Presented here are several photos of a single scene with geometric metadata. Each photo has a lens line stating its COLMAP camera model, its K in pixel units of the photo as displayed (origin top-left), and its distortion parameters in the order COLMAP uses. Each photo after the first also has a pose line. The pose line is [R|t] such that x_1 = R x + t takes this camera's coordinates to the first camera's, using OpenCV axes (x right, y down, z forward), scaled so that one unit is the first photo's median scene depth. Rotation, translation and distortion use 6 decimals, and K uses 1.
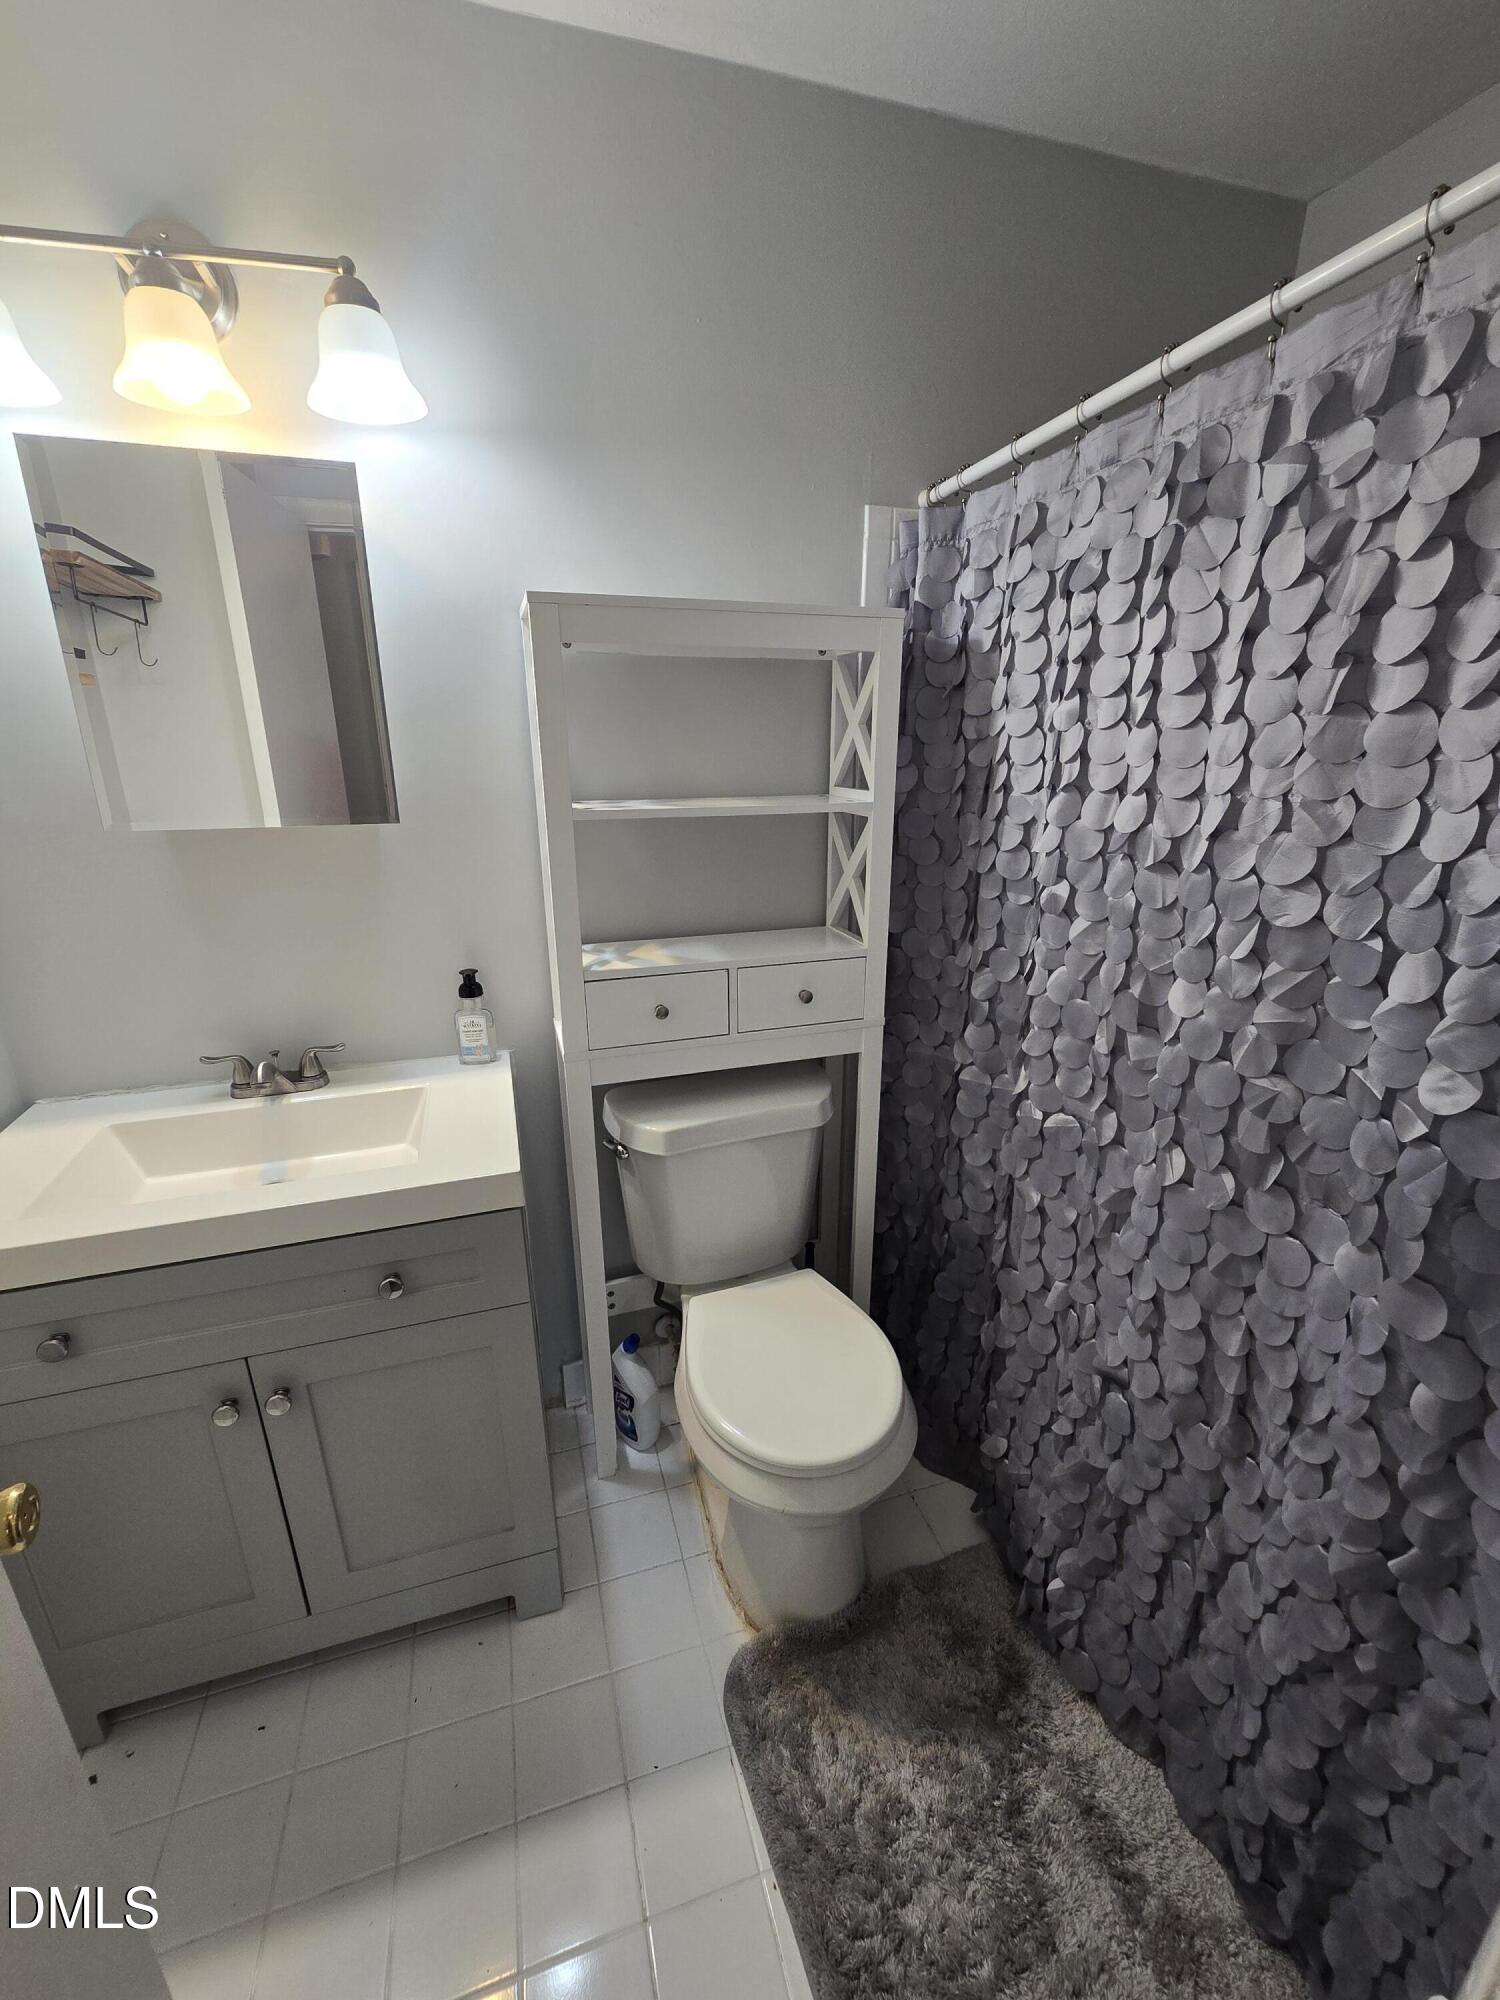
lens RADIAL K [[823.0, 0, 755.3], [0, 823.0, 1004.5], [0, 0, 1]] dist [-0.006152, 0.001423]
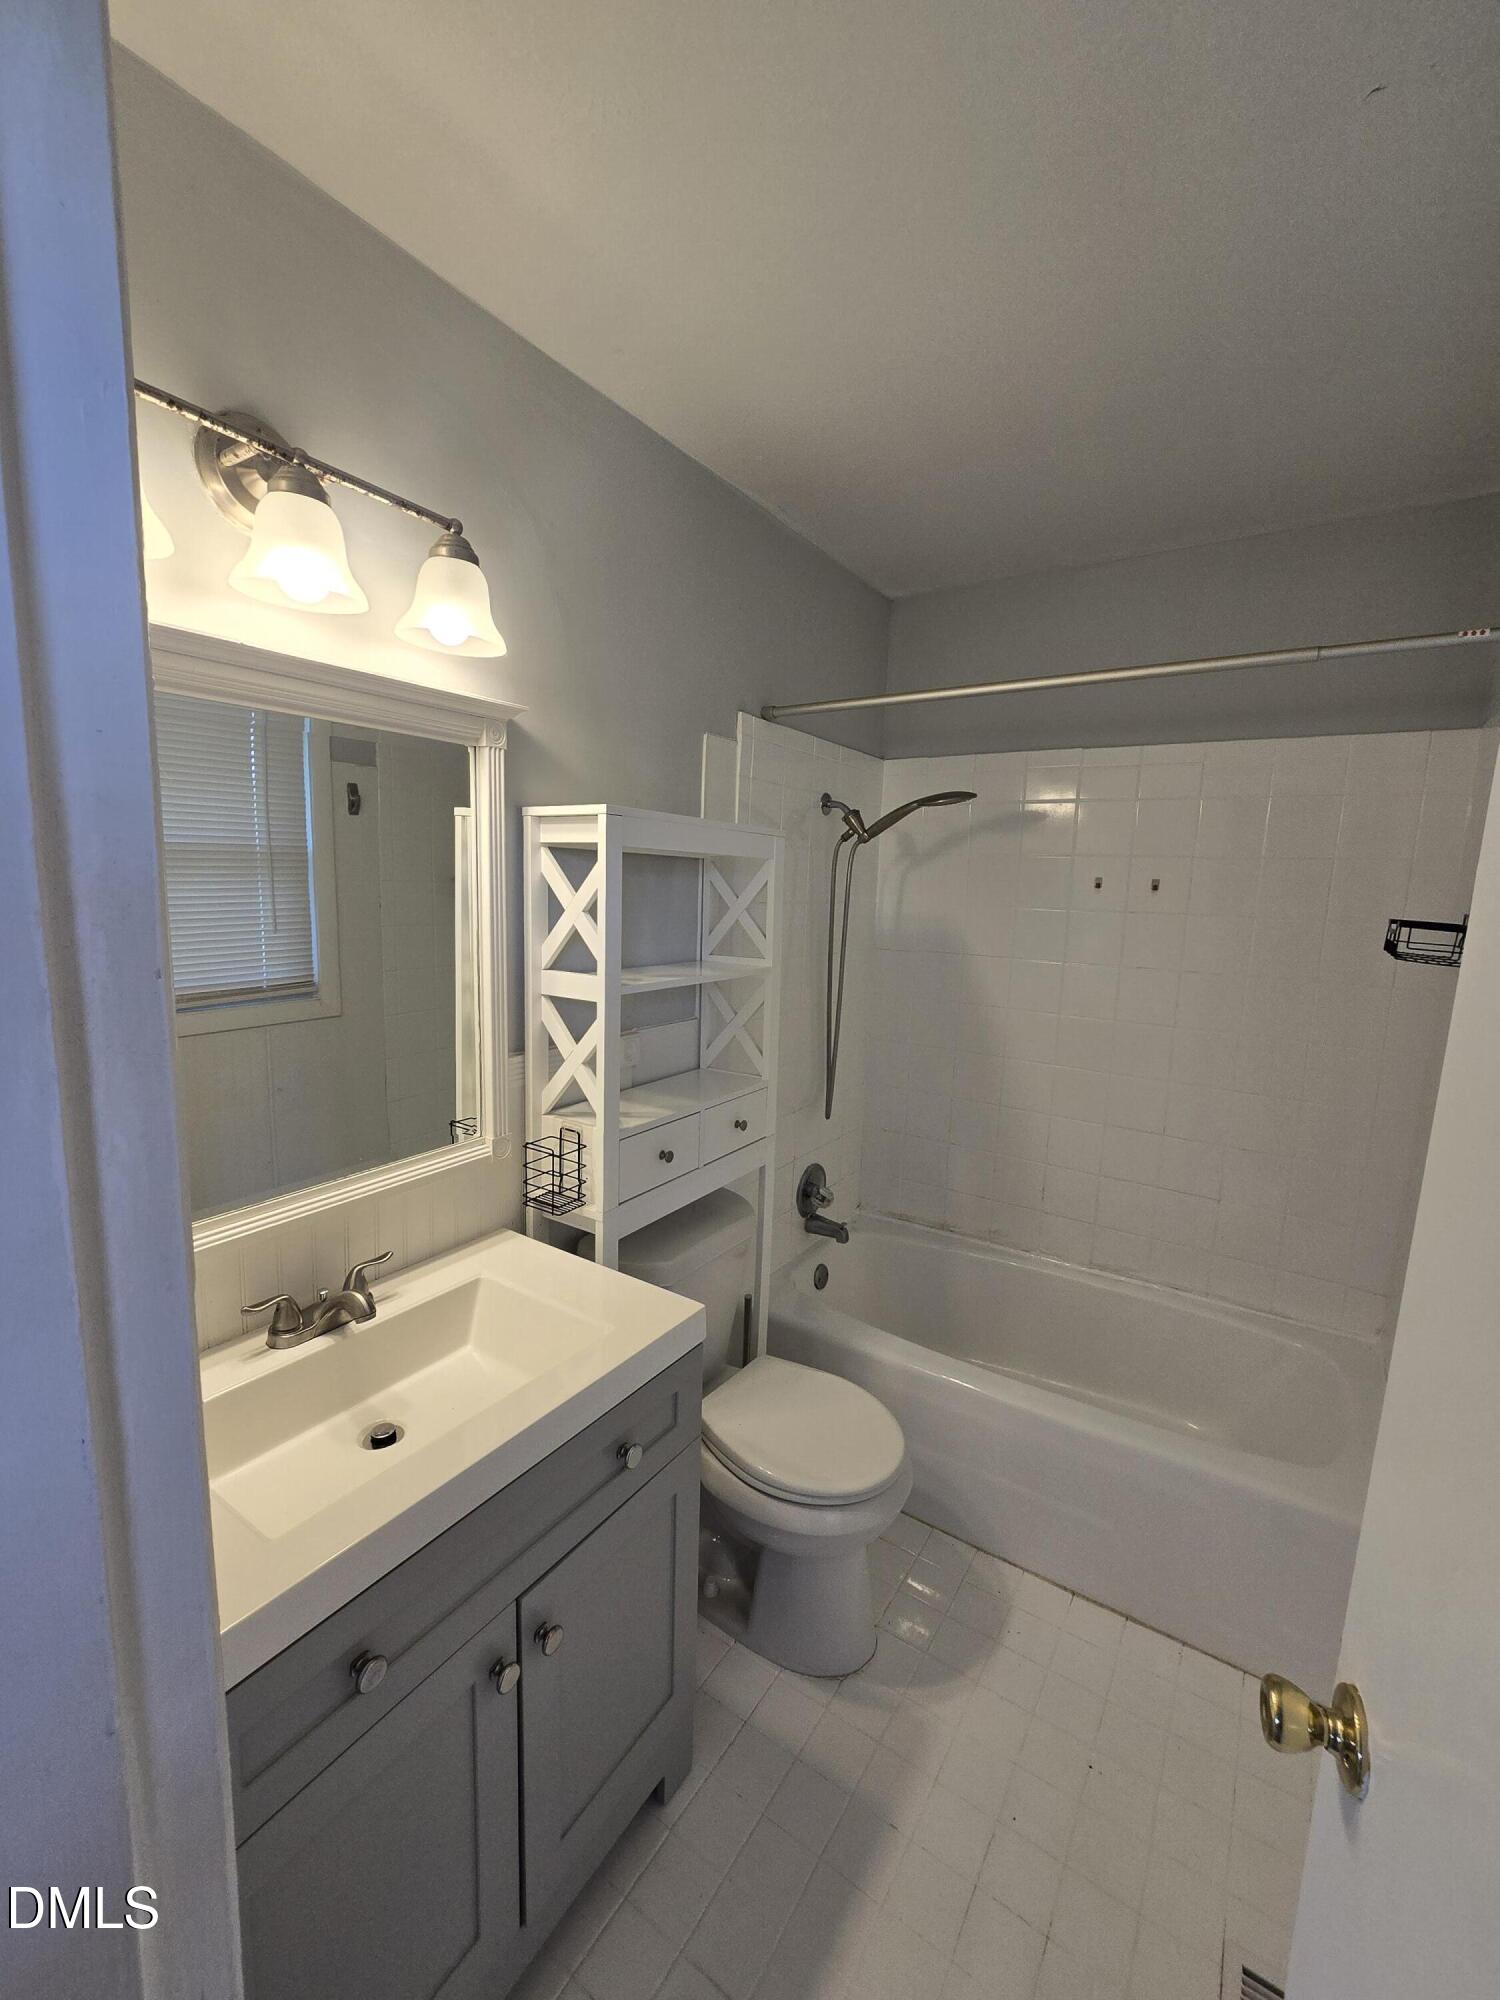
lens RADIAL K [[823.0, 0, 741.3], [0, 823.0, 999.0], [0, 0, 1]] dist [-0.006152, 0.001423]
pose [[0.794385, -0.065744, 0.603846, -0.737059], [0.165962, 0.979791, -0.111654, -0.061601], [-0.584302, 0.188912, 0.789242, 0.002347]]
